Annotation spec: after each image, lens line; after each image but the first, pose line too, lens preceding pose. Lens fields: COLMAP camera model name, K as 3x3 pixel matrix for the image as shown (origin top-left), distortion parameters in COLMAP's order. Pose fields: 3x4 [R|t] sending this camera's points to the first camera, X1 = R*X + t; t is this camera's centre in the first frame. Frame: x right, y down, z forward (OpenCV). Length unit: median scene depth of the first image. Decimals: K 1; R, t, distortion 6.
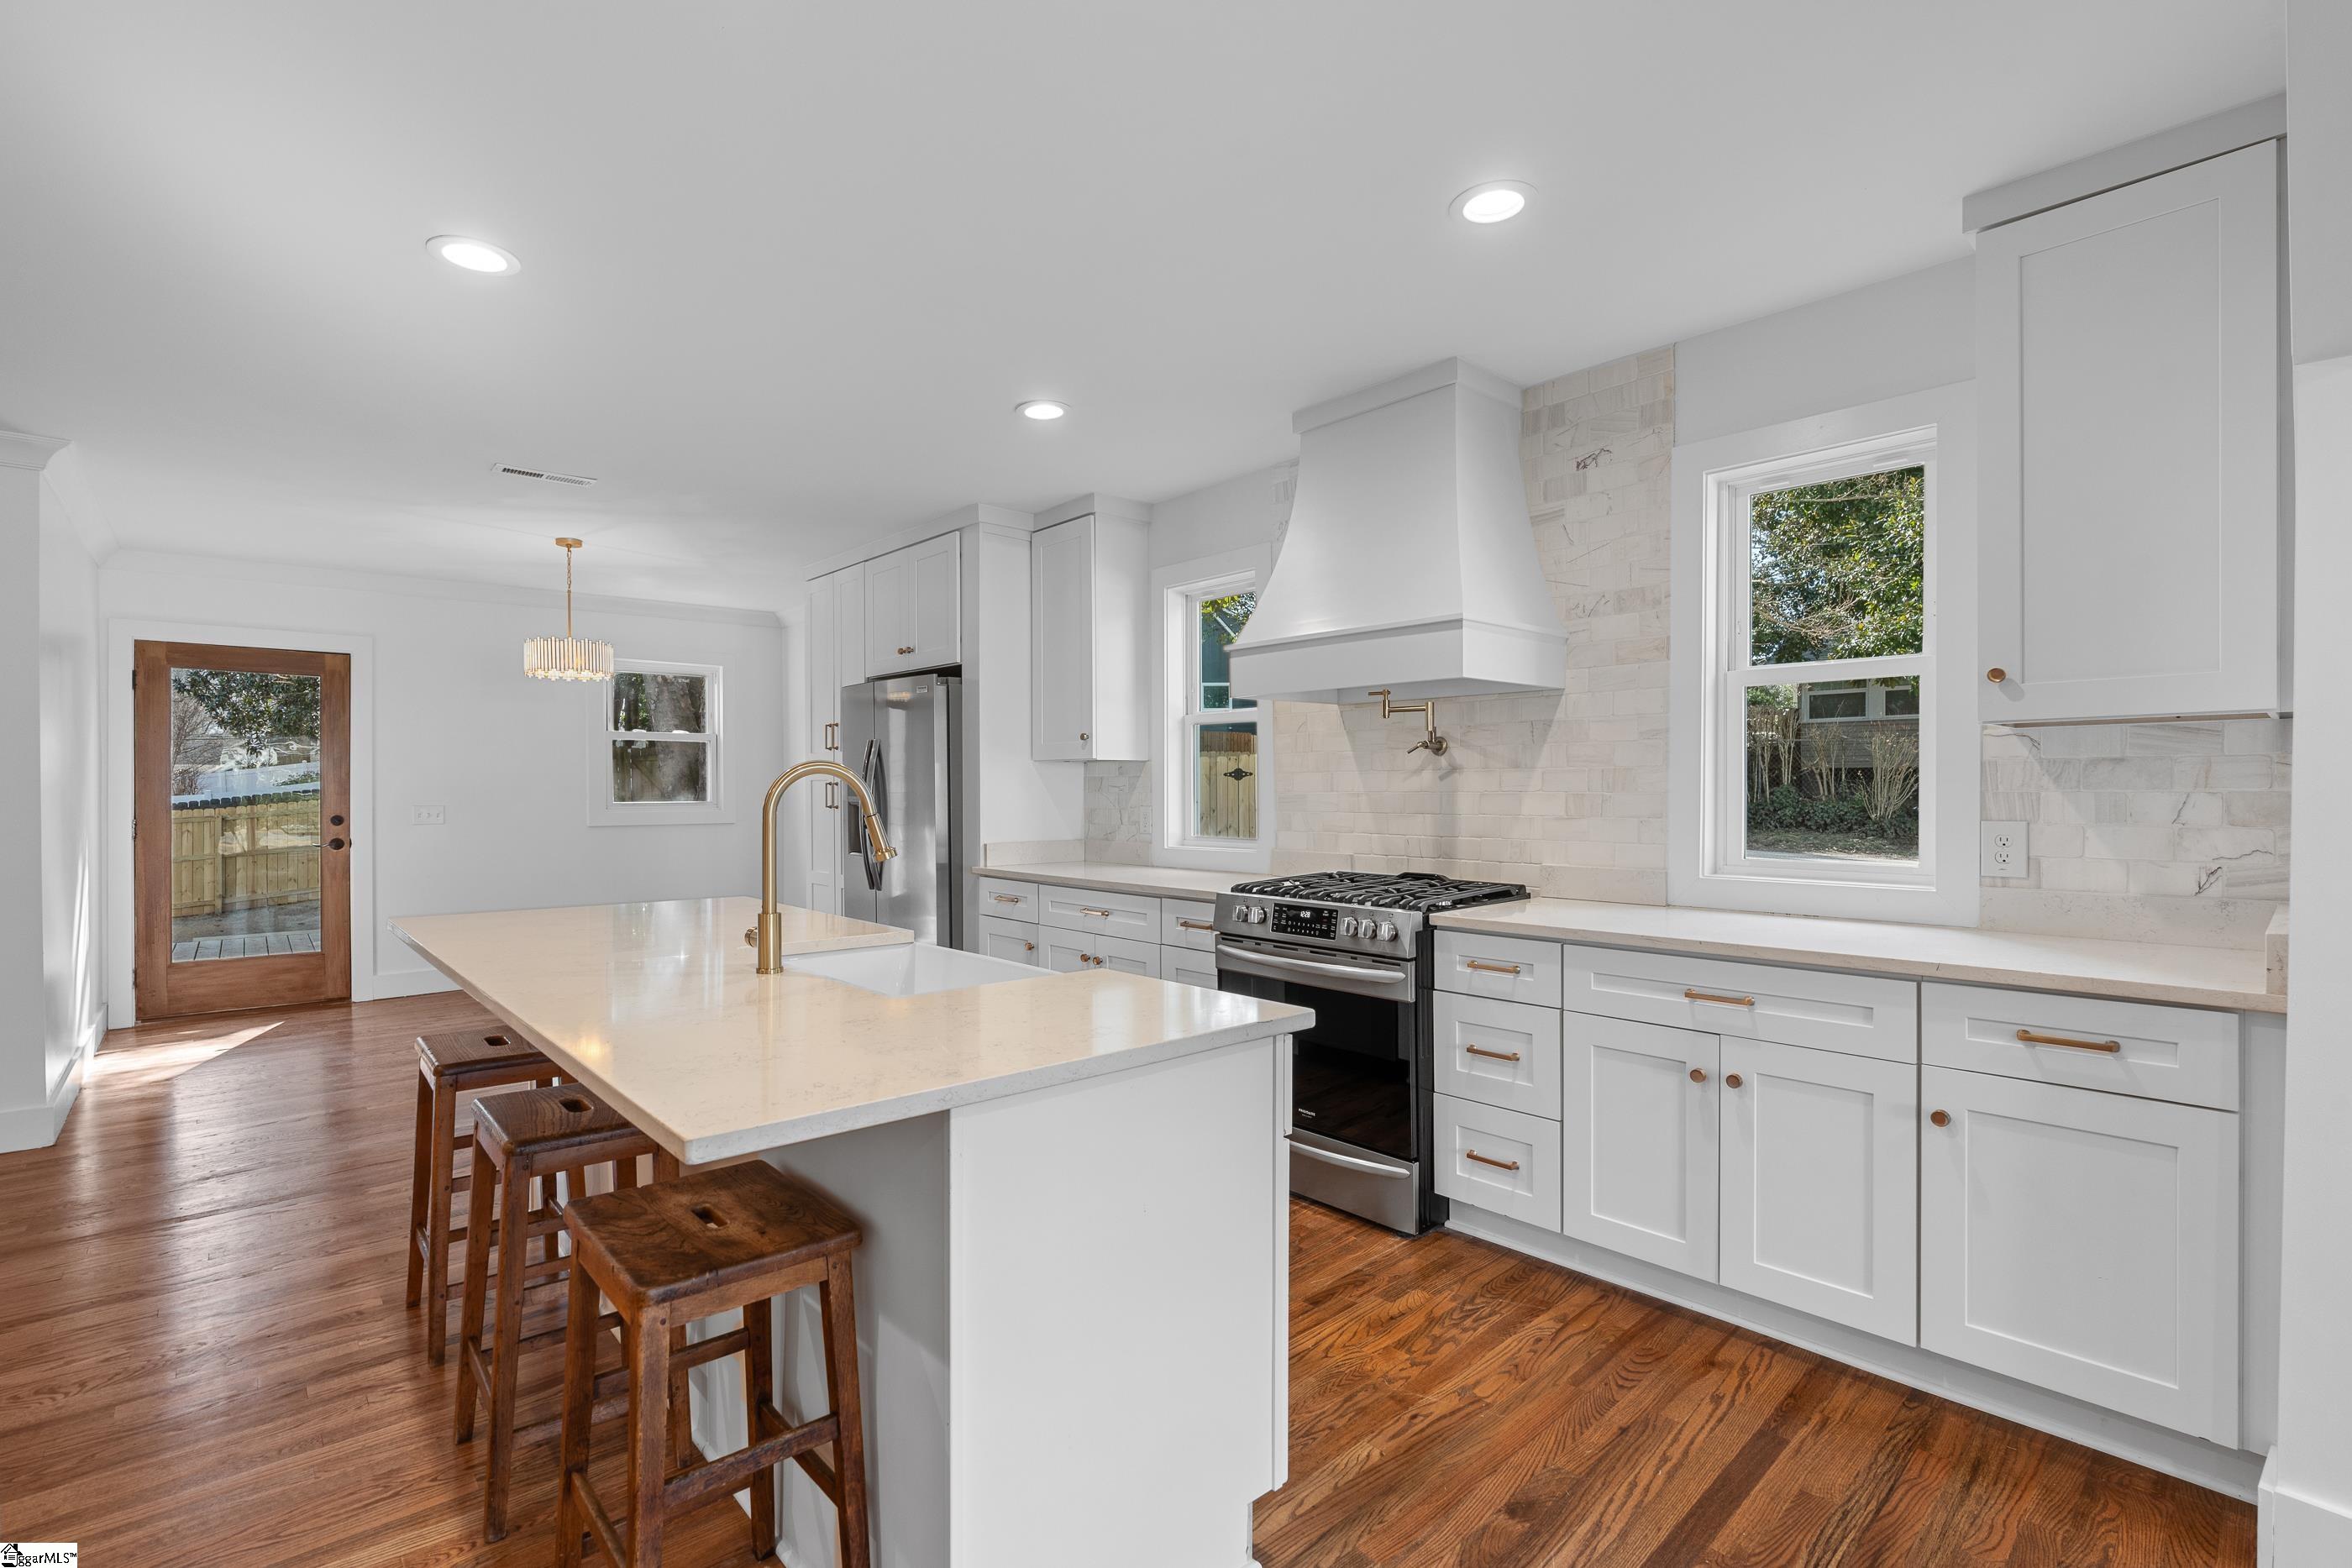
lens RADIAL K [[1061.6, 0, 1166.8], [0, 1061.6, 797.5], [0, 0, 1]] dist [-0.008372, 0.001151]
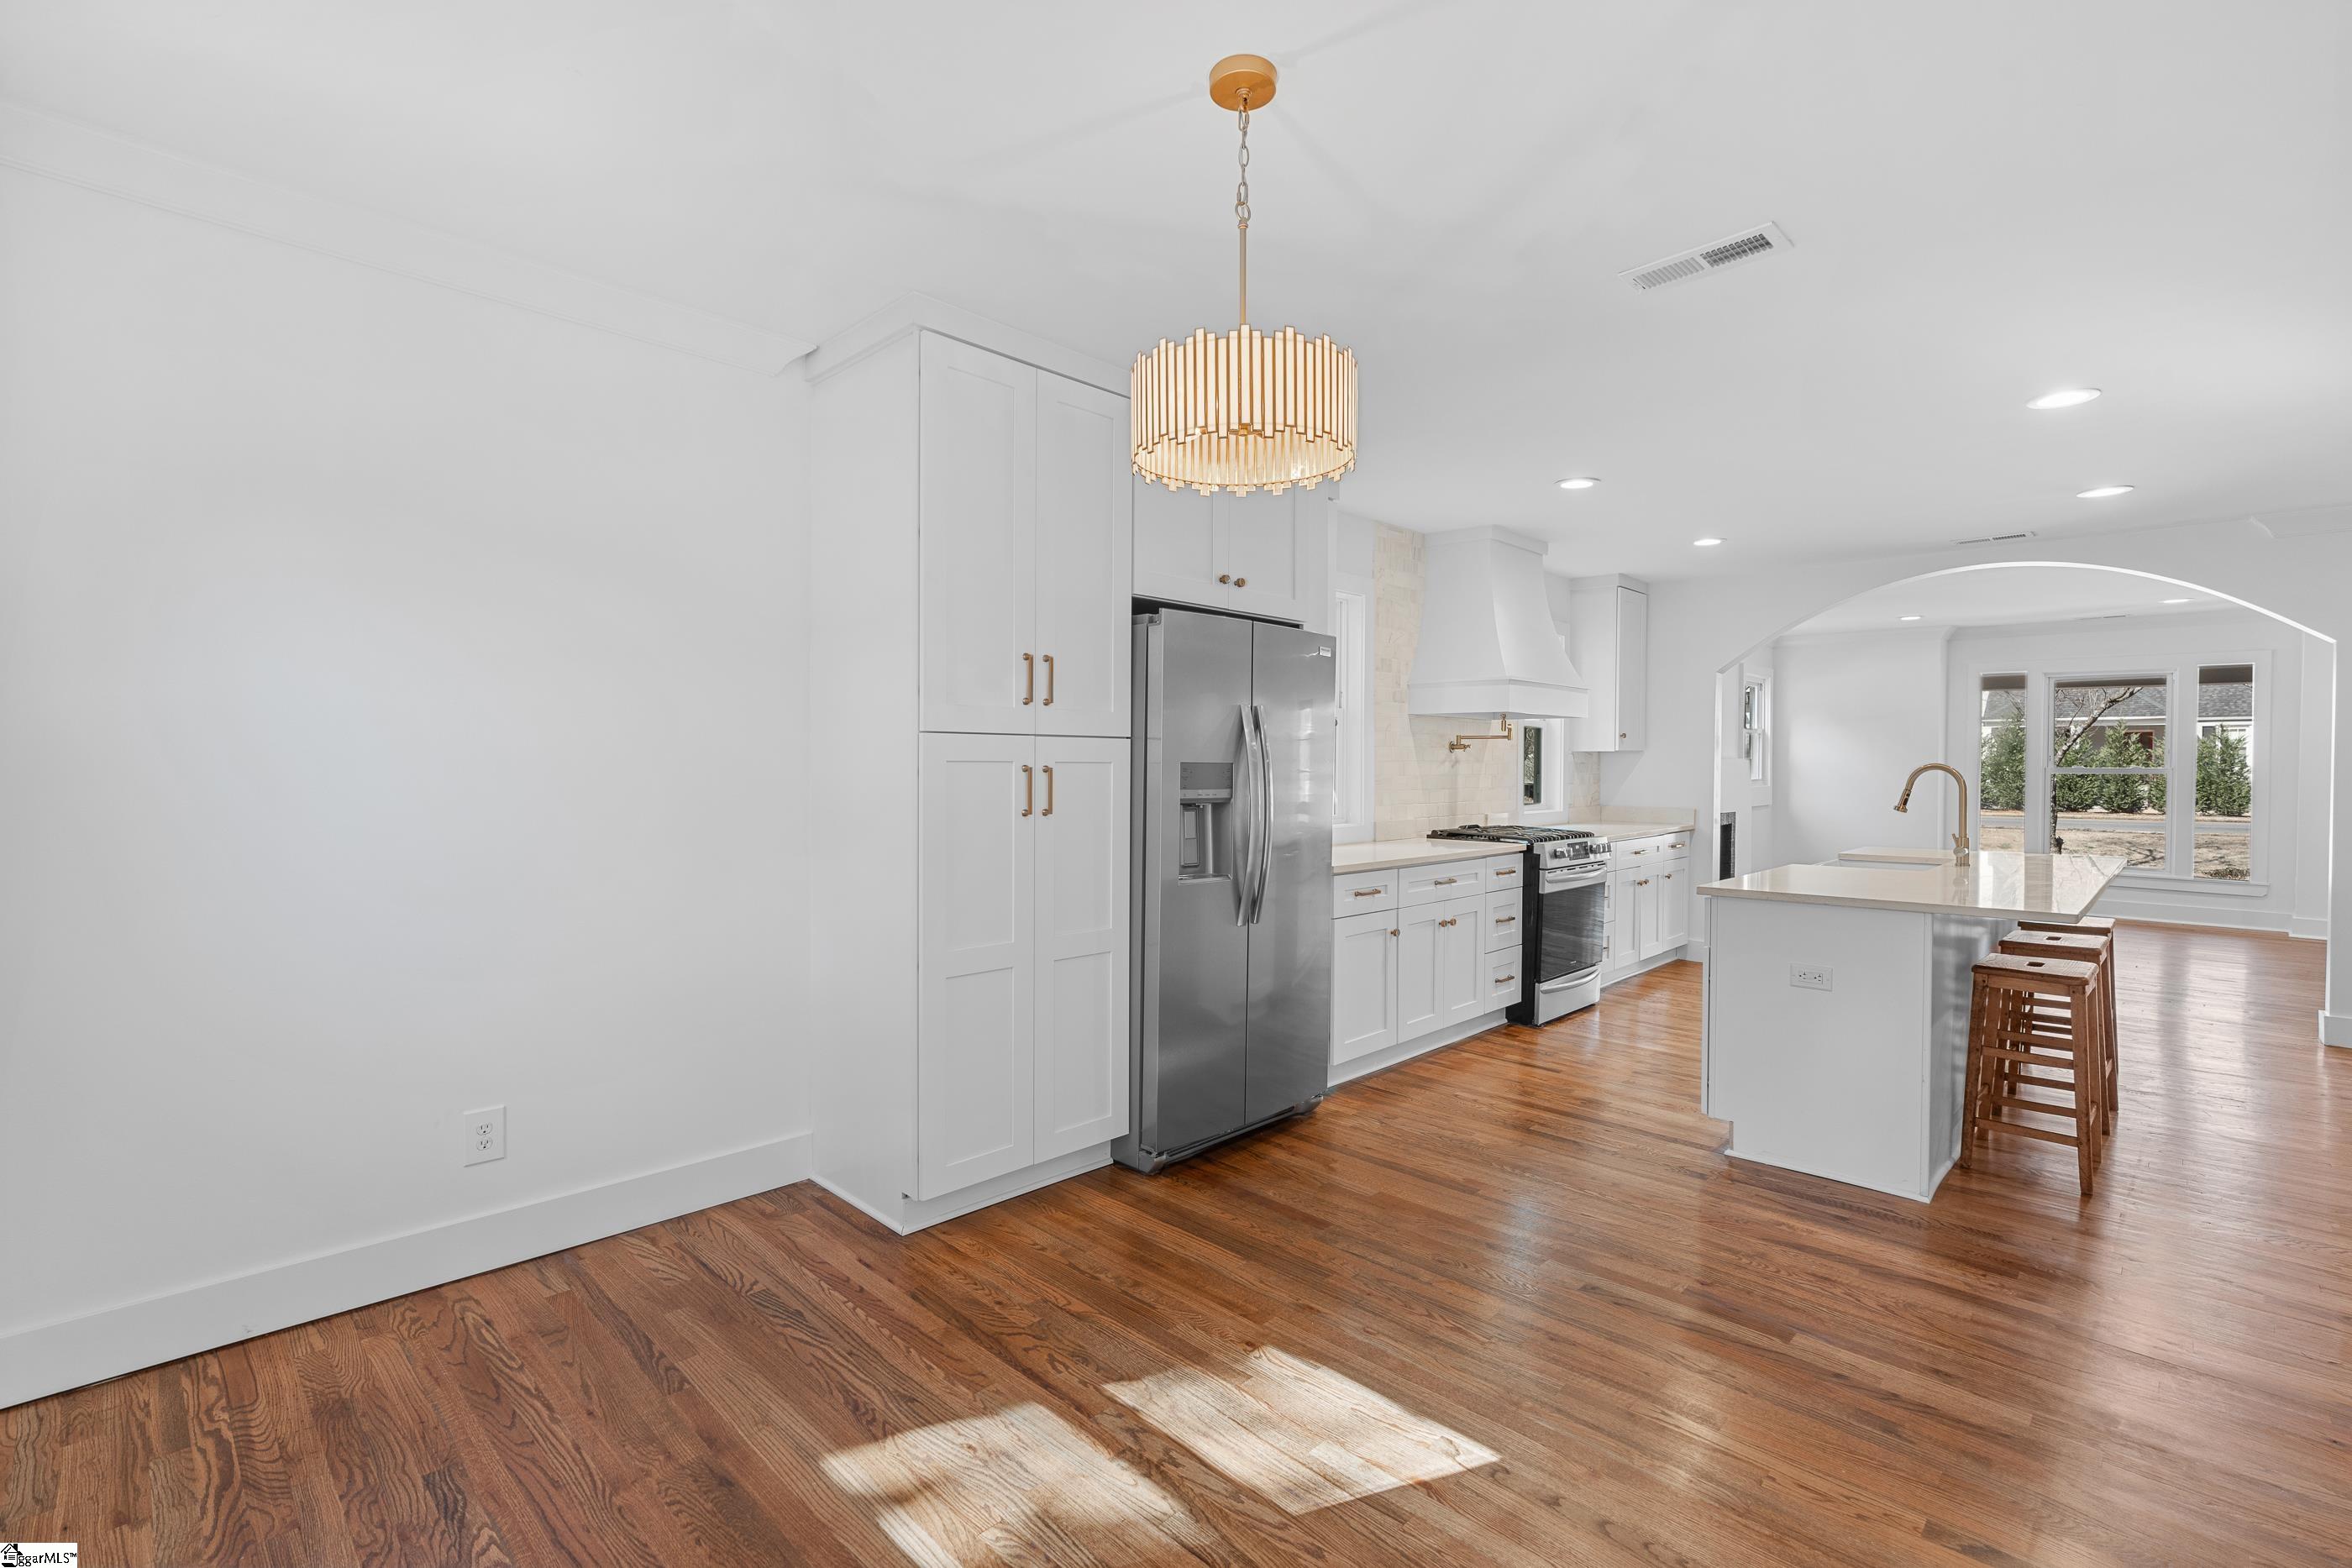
lens RADIAL K [[1055.5, 0, 1172.3], [0, 1055.5, 780.0], [0, 0, 1]] dist [-0.006469, 0.000456]
pose [[-0.059514, -0.013563, 0.998135, -1.479876], [0.005379, 0.999889, 0.013908, -0.025045], [-0.998213, 0.006197, -0.059434, 1.692332]]
